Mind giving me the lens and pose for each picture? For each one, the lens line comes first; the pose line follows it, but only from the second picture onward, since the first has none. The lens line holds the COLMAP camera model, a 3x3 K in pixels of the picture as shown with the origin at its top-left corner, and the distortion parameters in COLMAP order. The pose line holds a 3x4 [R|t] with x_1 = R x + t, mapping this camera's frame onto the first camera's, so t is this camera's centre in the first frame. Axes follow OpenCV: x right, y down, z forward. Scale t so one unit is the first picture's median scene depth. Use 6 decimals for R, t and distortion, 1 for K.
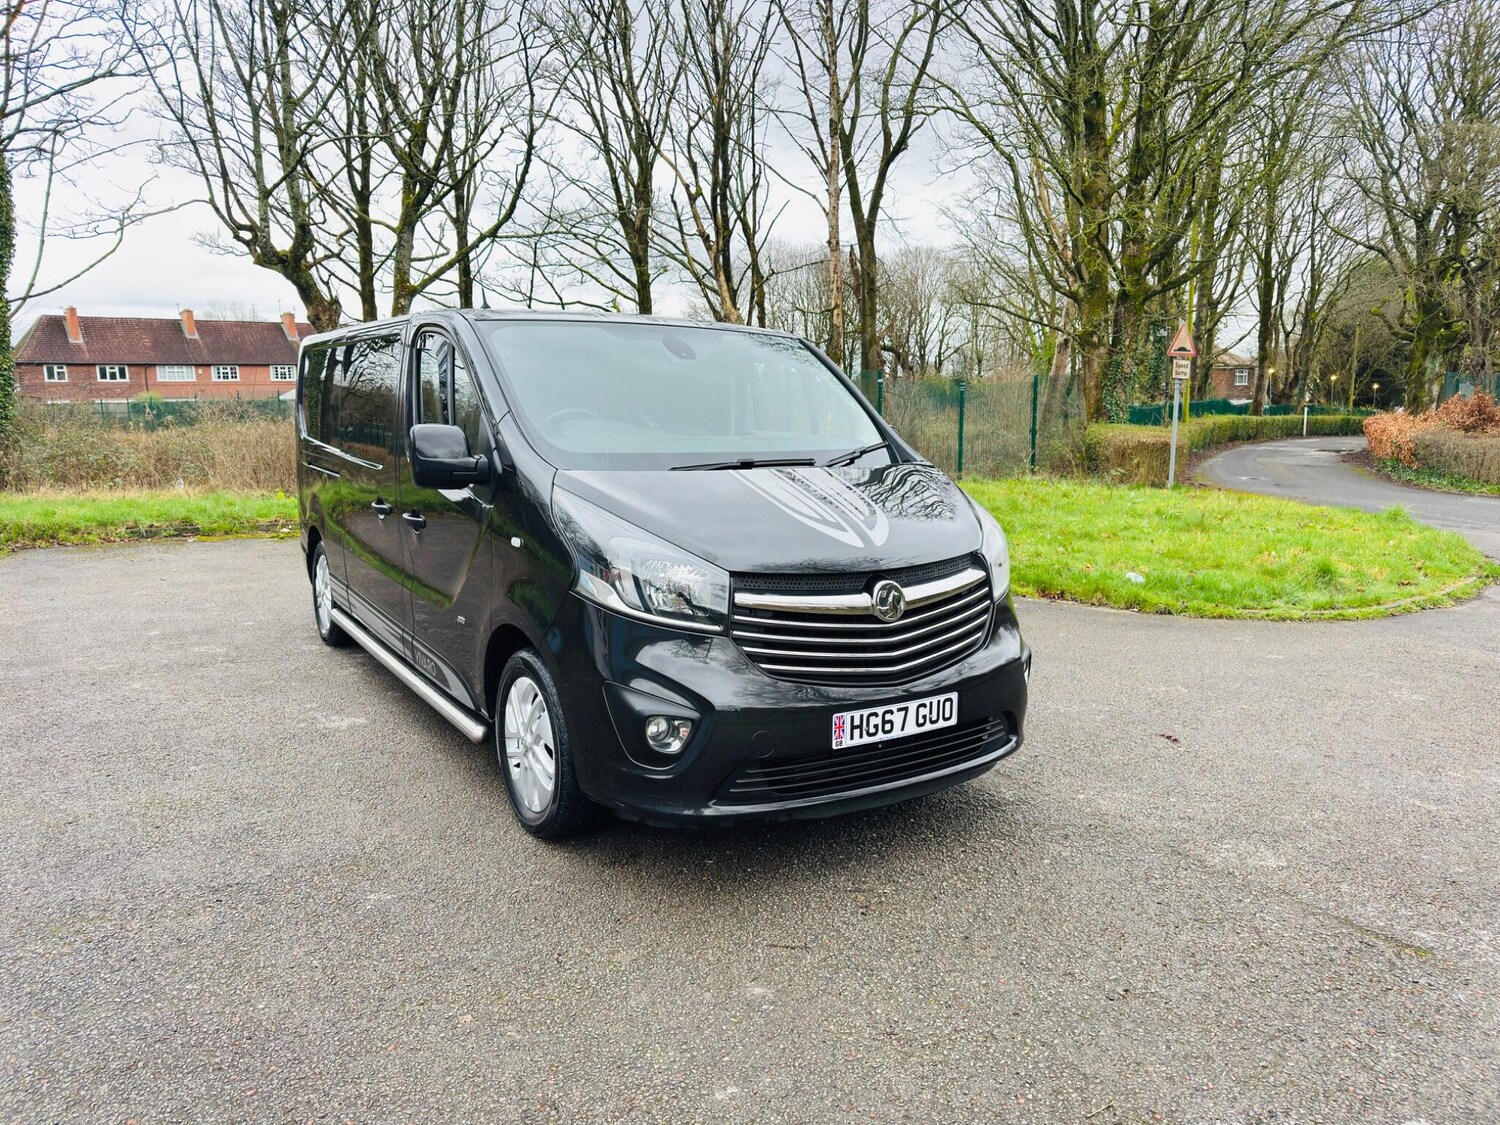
lens RADIAL K [[1079.3, 0, 744.6], [0, 1079.3, 560.2], [0, 0, 1]] dist [0.034204, -0.045506]
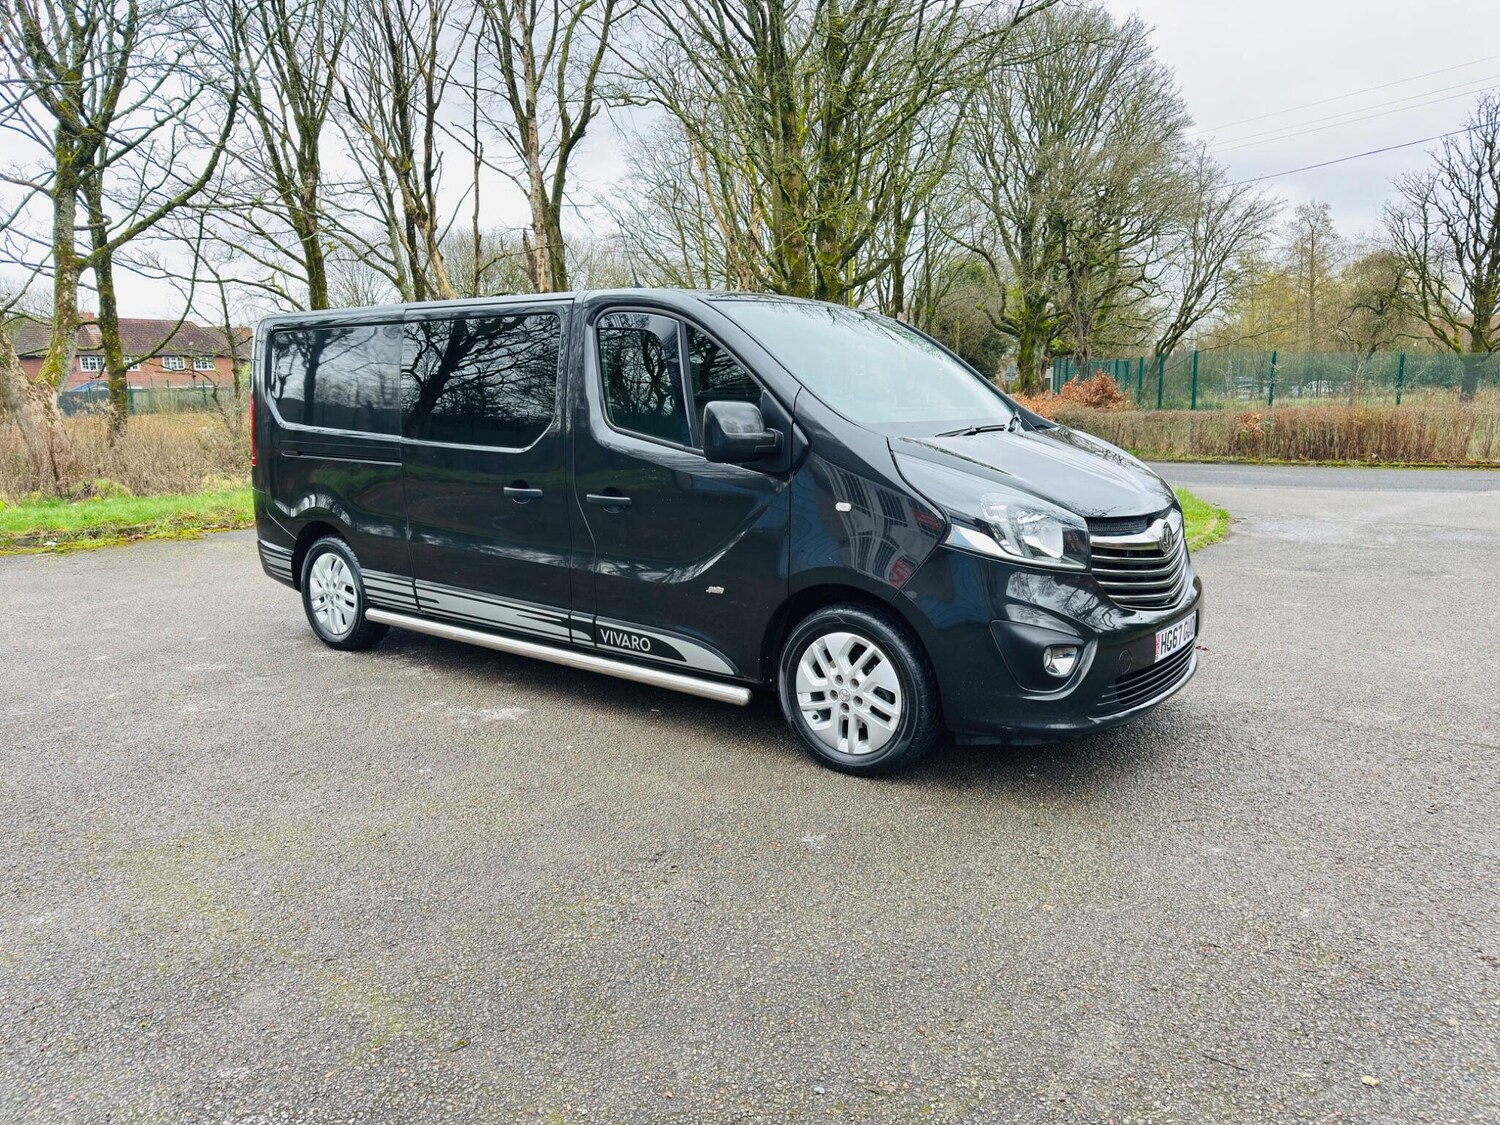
lens RADIAL K [[1080.3, 0, 750.0], [0, 1080.3, 562.5], [0, 0, 1]] dist [0.093724, -0.154539]
pose [[0.934956, -0.066436, 0.348489, -0.130863], [0.062652, 0.997790, 0.022130, 0.001732], [-0.349189, 0.001143, 0.937052, 0.003102]]
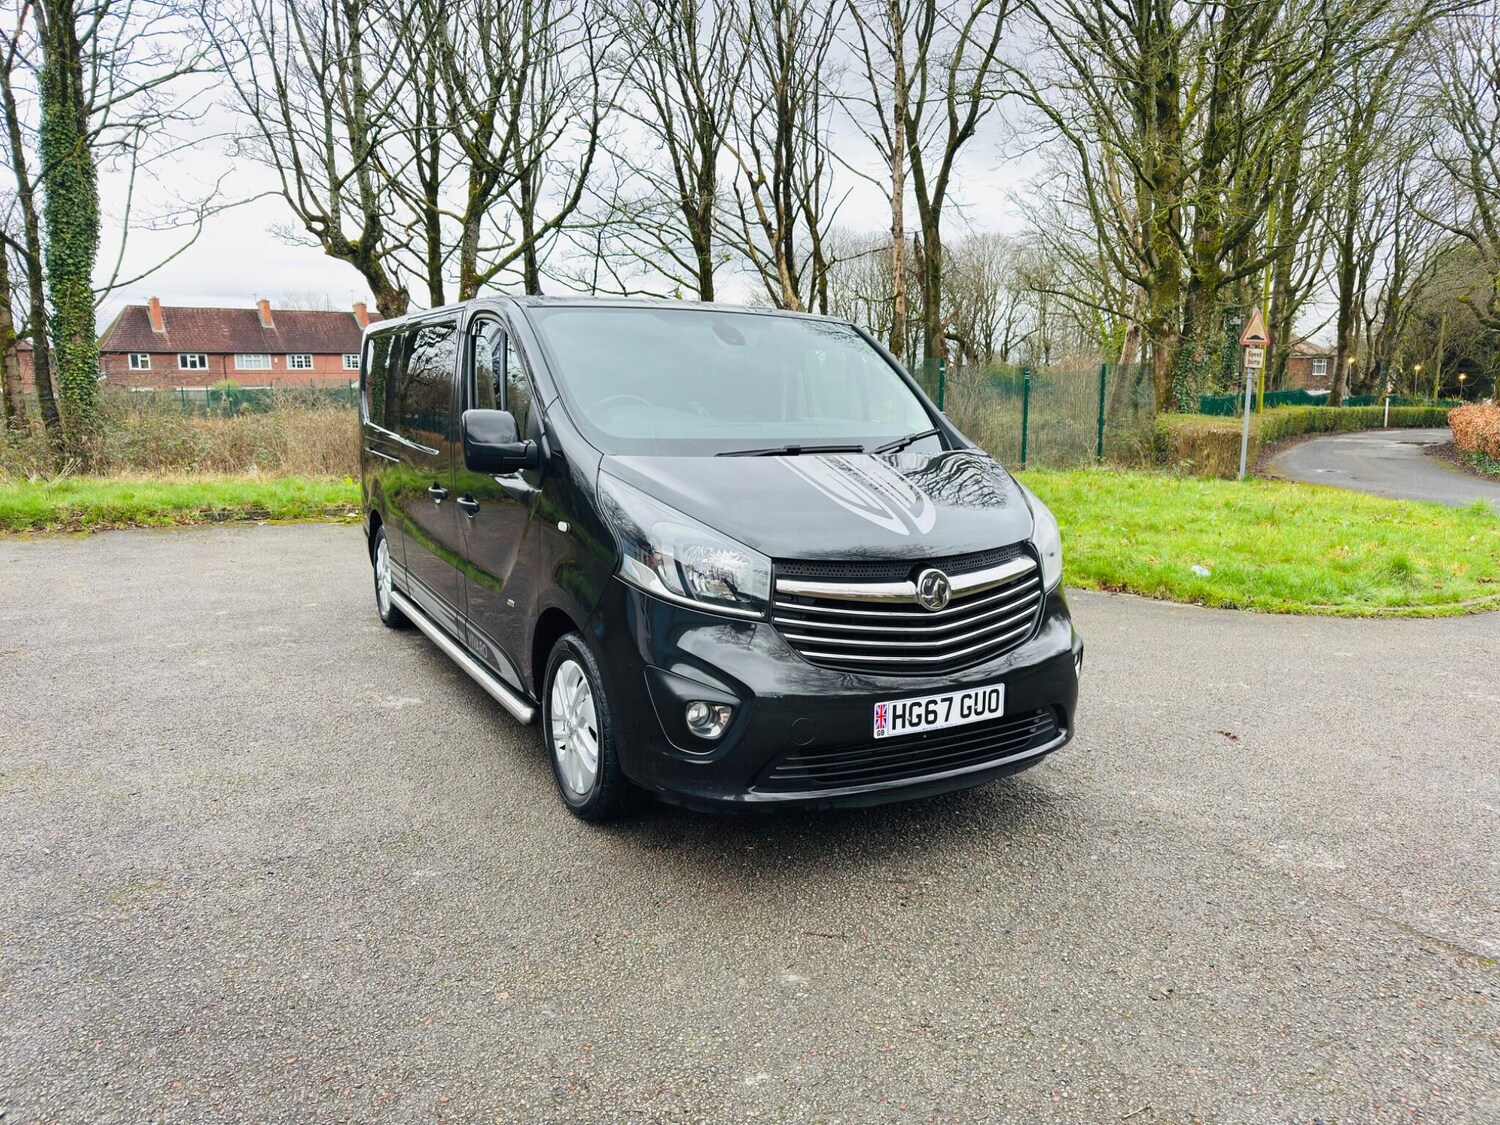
lens RADIAL K [[1079.5, 0, 743.3], [0, 1079.5, 558.9], [0, 0, 1]] dist [0.028073, -0.033892]
pose [[0.998277, 0.011487, -0.057544, 0.002877], [-0.010999, 0.999901, 0.008785, 0.000520], [0.057639, -0.008137, 0.998304, 0.000956]]
